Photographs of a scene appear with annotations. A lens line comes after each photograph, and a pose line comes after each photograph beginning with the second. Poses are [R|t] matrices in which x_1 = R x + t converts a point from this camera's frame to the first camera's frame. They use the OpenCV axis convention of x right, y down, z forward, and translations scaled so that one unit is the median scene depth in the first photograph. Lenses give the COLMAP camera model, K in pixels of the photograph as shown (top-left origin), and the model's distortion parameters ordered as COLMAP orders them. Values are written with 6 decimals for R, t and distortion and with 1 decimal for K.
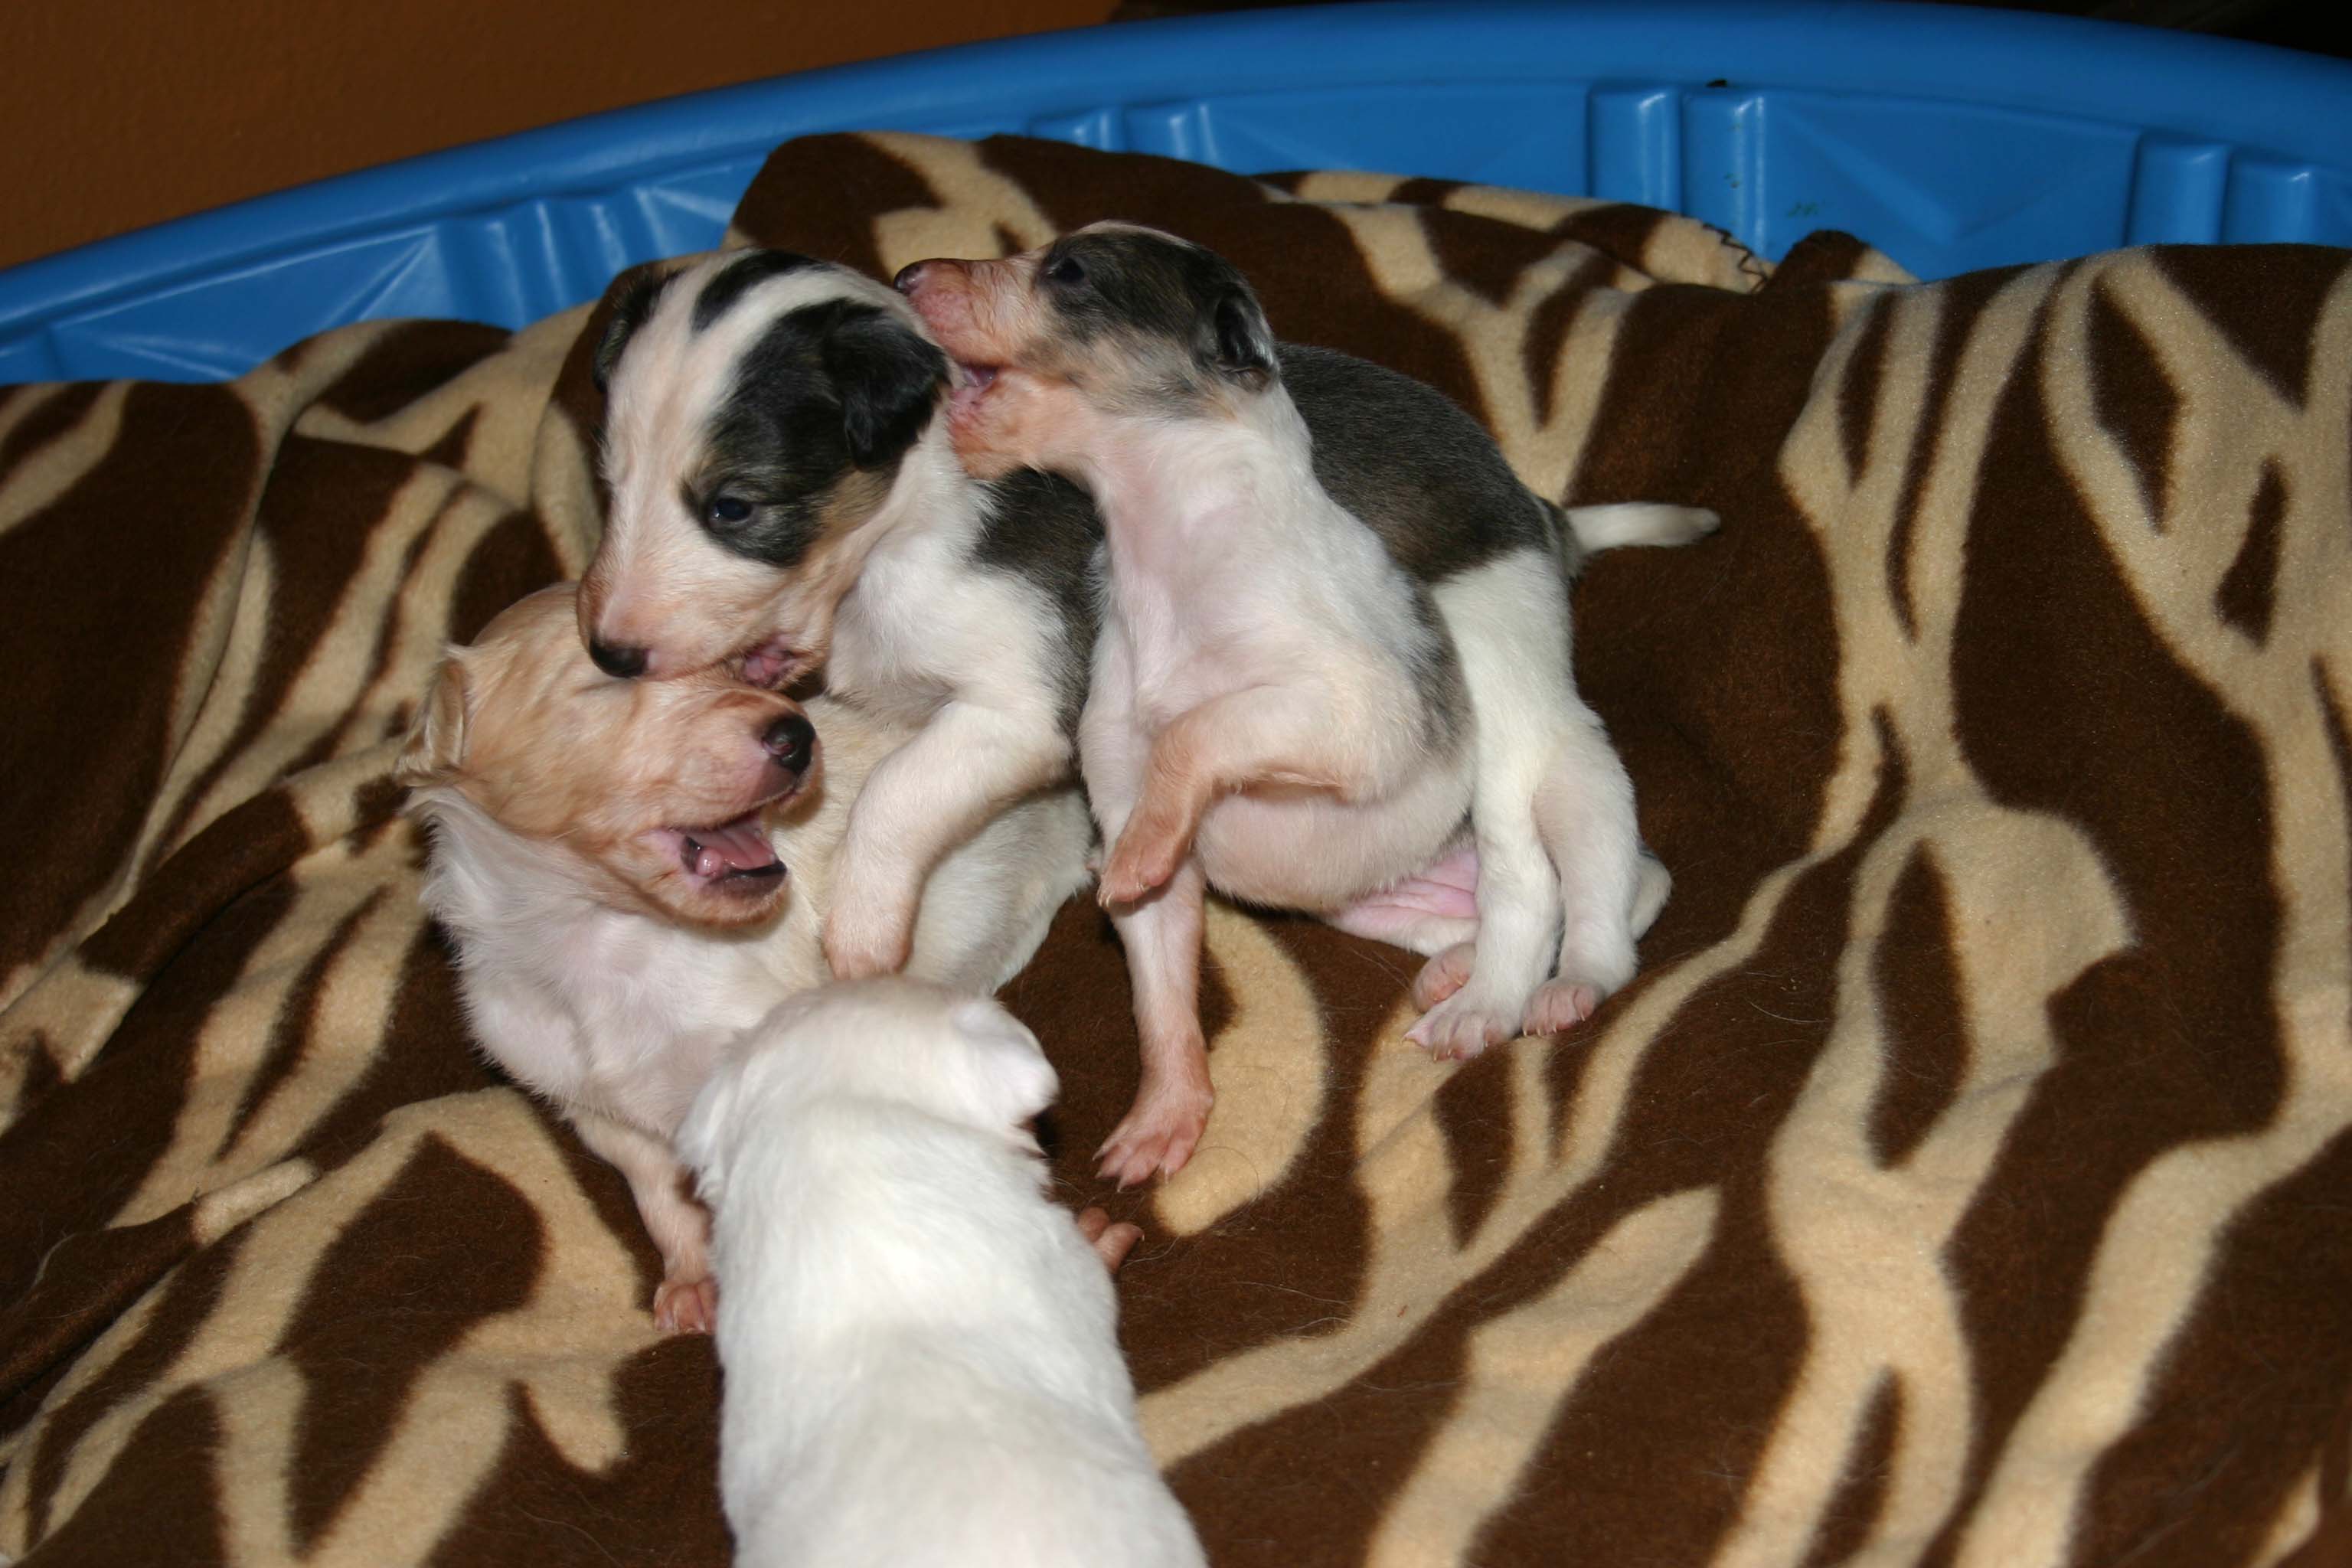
lens RADIAL K [[4163.2, 0, 1176.0], [0, 4163.2, 784.0], [0, 0, 1]] dist [0.014027, 0.169448]
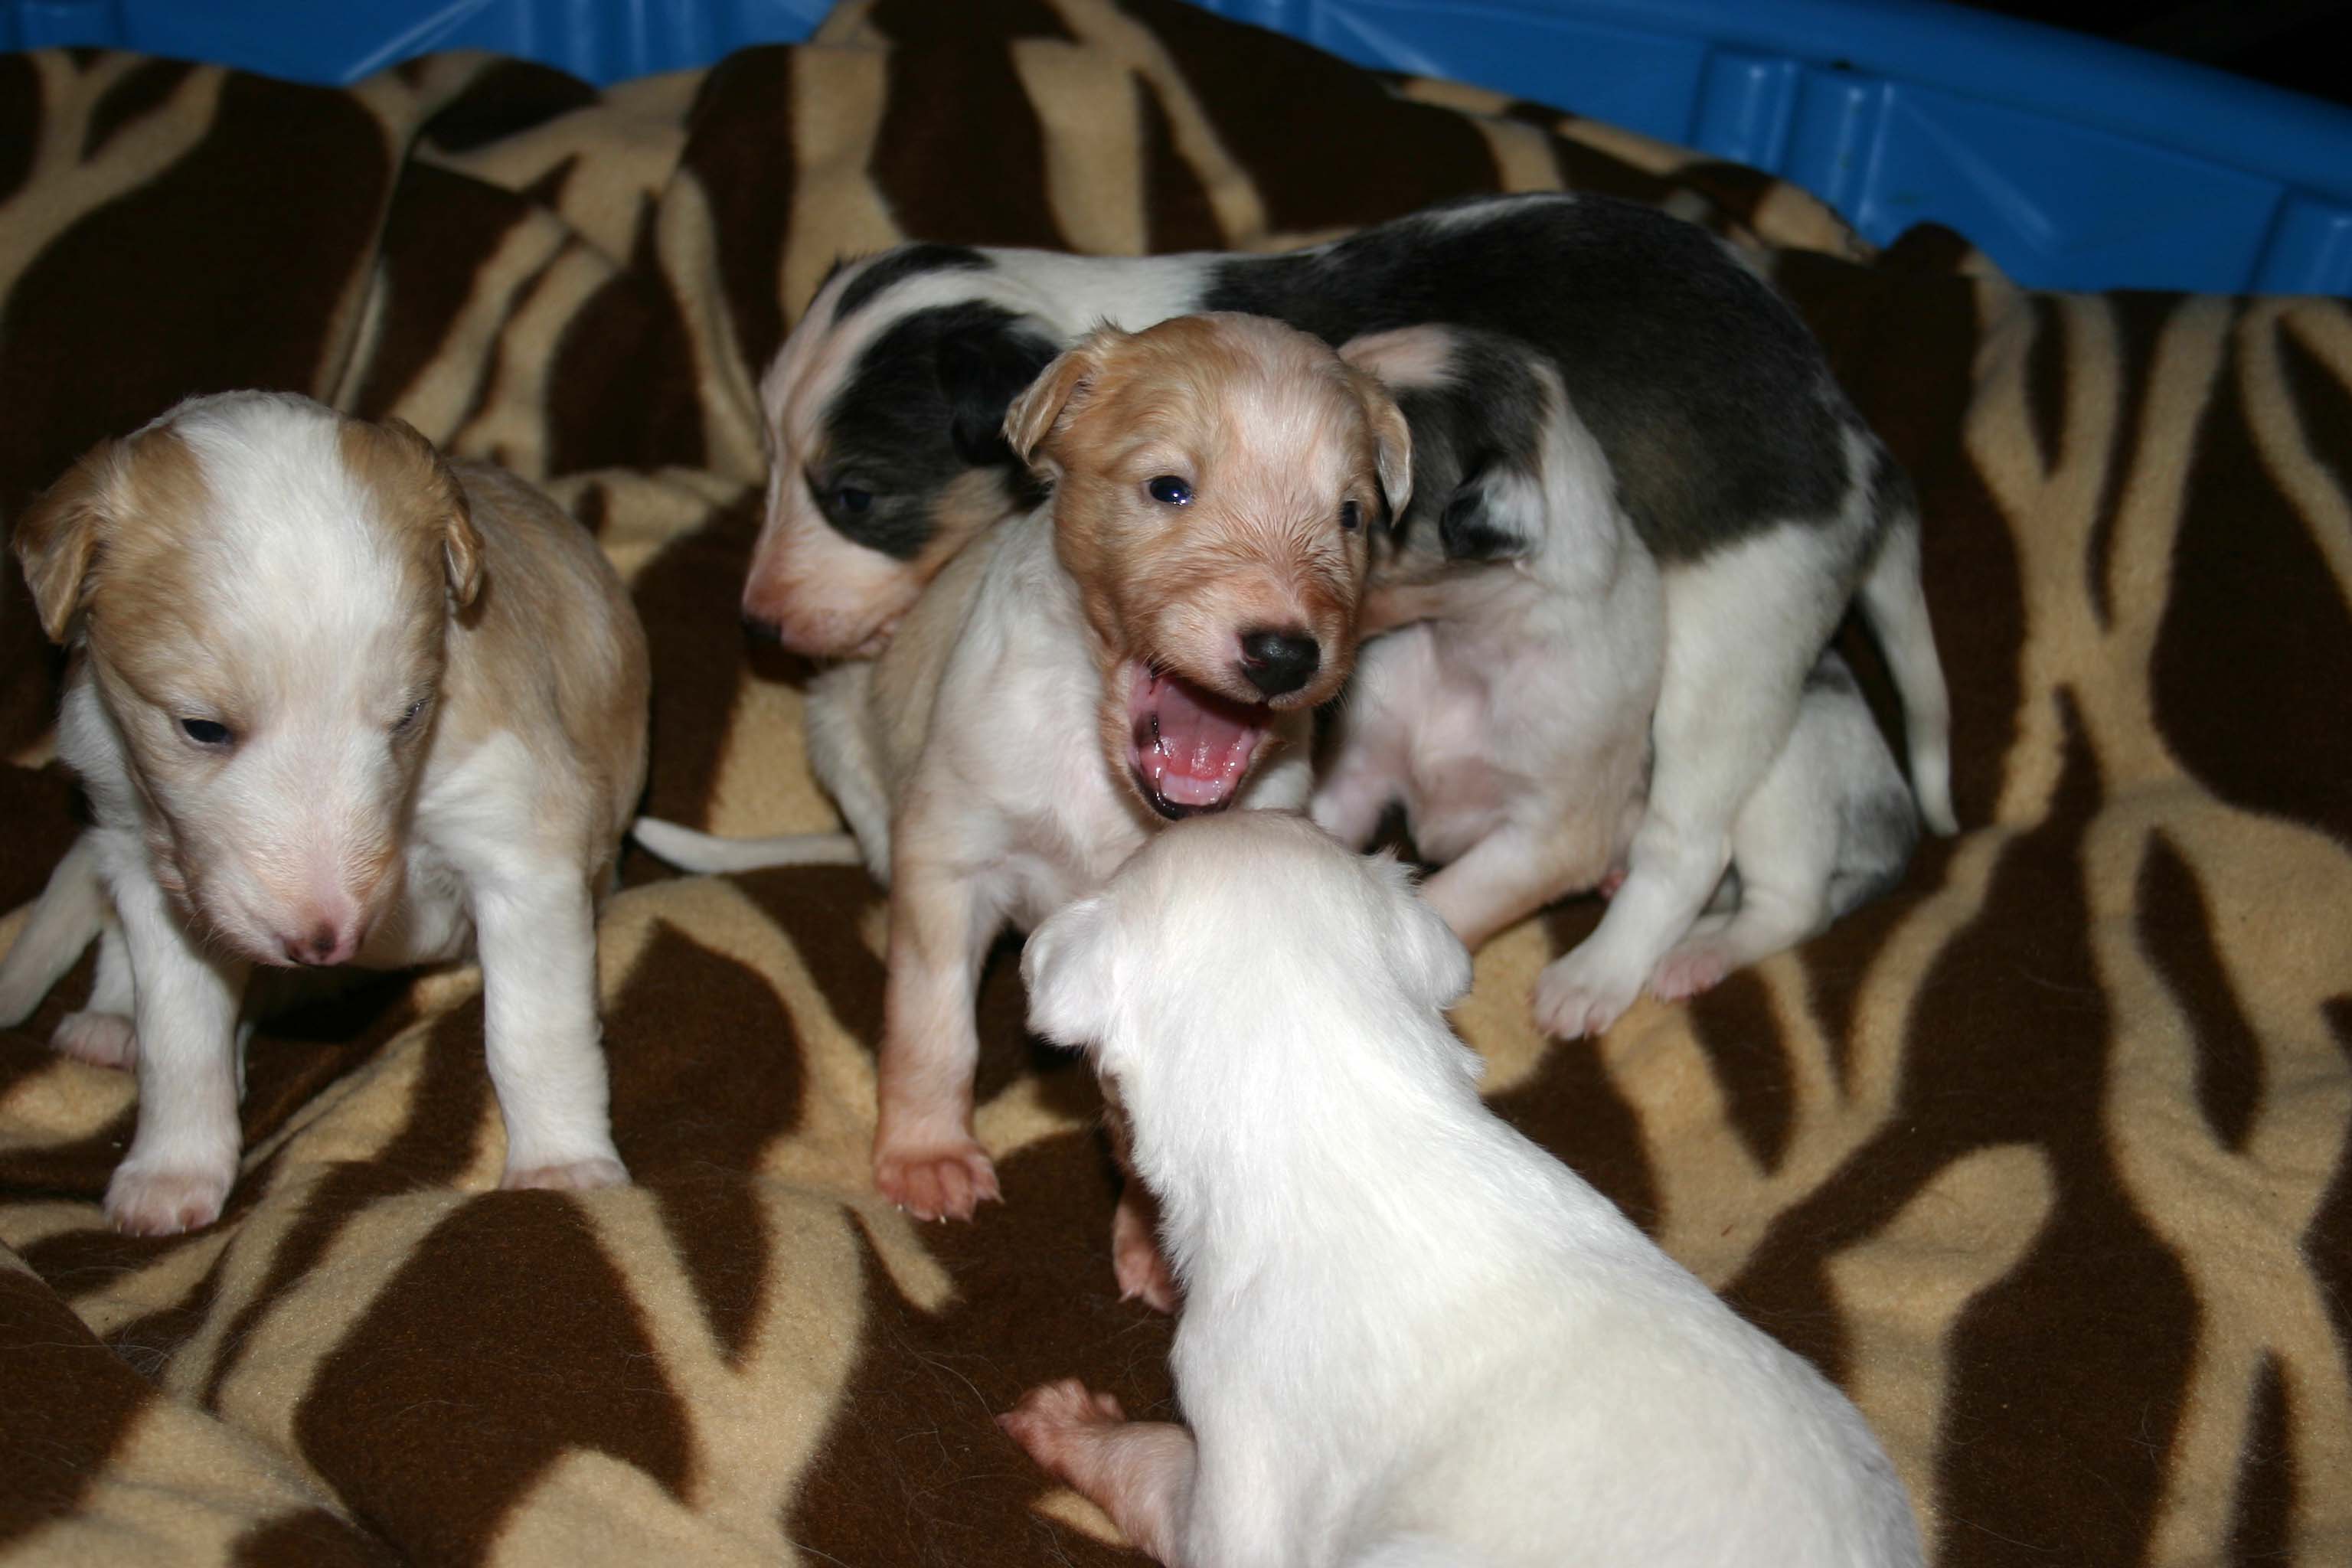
lens RADIAL K [[3626.0, 0, 1176.0], [0, 3626.0, 784.0], [0, 0, 1]] dist [0.026606, 0.034314]
pose [[0.957013, 0.134592, 0.256927, -0.264265], [-0.146107, 0.988922, 0.026177, 0.013244], [-0.250558, -0.062591, 0.966076, 0.158499]]
